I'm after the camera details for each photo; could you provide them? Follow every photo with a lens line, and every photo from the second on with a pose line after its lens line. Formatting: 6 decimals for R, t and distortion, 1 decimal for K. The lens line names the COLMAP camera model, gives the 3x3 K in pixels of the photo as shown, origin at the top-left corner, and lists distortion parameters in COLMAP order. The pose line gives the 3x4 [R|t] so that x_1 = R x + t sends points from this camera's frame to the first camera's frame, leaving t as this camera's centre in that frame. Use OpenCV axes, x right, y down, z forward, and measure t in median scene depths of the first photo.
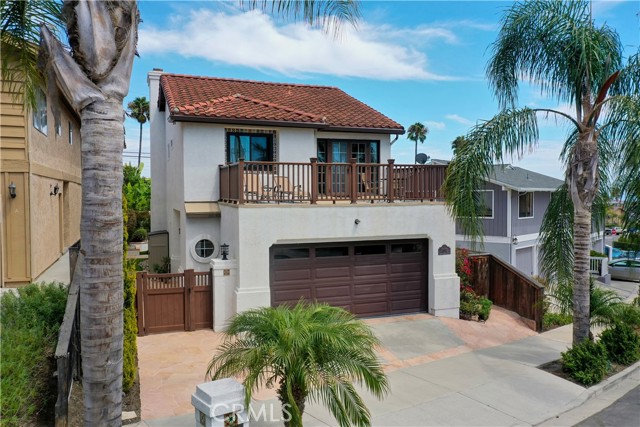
lens RADIAL K [[506.1, 0, 317.9], [0, 506.1, 215.0], [0, 0, 1]] dist [0.031412, -0.003439]
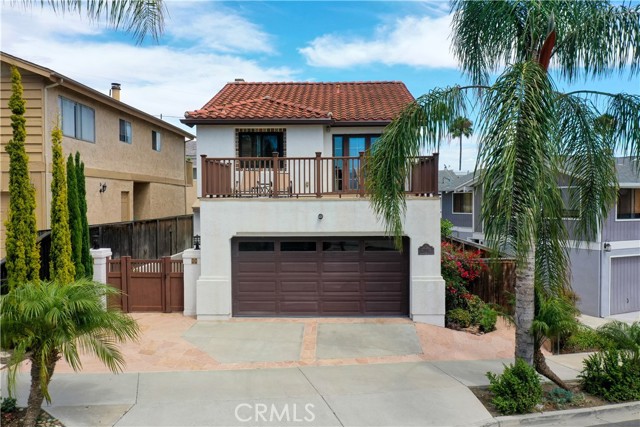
lens RADIAL K [[506.1, 0, 324.1], [0, 506.1, 212.7], [0, 0, 1]] dist [0.031412, -0.003439]
pose [[0.925904, 0.009878, -0.377630, 0.419694], [-0.014517, 0.999850, -0.009439, 0.014022], [0.377480, 0.014222, 0.925908, 0.089310]]
